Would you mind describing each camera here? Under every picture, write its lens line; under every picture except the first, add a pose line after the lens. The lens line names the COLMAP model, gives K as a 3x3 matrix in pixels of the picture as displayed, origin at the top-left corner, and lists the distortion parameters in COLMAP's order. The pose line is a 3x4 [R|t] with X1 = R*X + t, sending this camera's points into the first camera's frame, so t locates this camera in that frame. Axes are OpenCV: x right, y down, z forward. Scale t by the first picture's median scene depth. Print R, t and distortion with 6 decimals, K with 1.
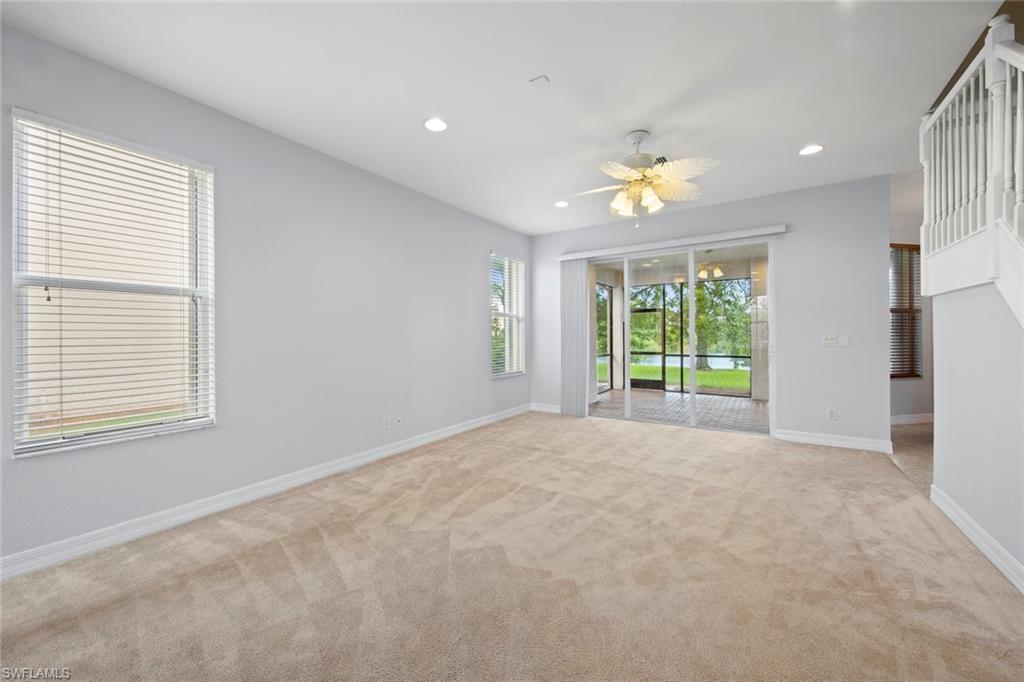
lens RADIAL K [[398.9, 0, 509.9], [0, 398.9, 336.6], [0, 0, 1]] dist [0.005793, -0.004313]
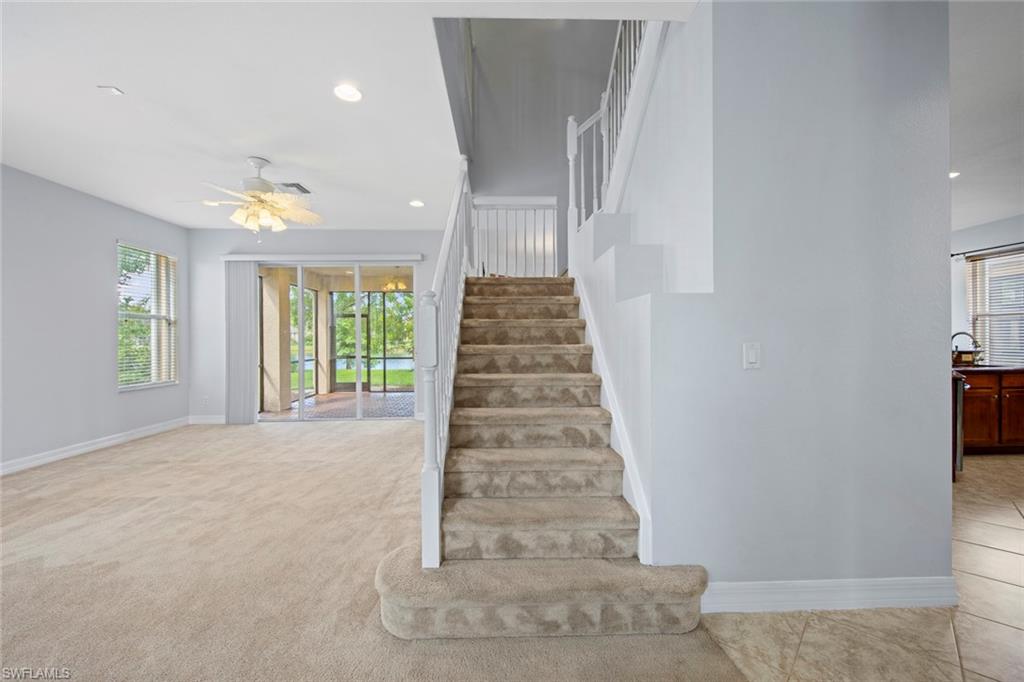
lens RADIAL K [[398.9, 0, 503.0], [0, 398.9, 337.7], [0, 0, 1]] dist [0.005793, -0.004313]
pose [[0.806831, 0.002040, 0.590779, 0.150368], [0.002831, 0.999969, -0.007319, 0.000995], [-0.590776, 0.007578, 0.806800, -0.216760]]
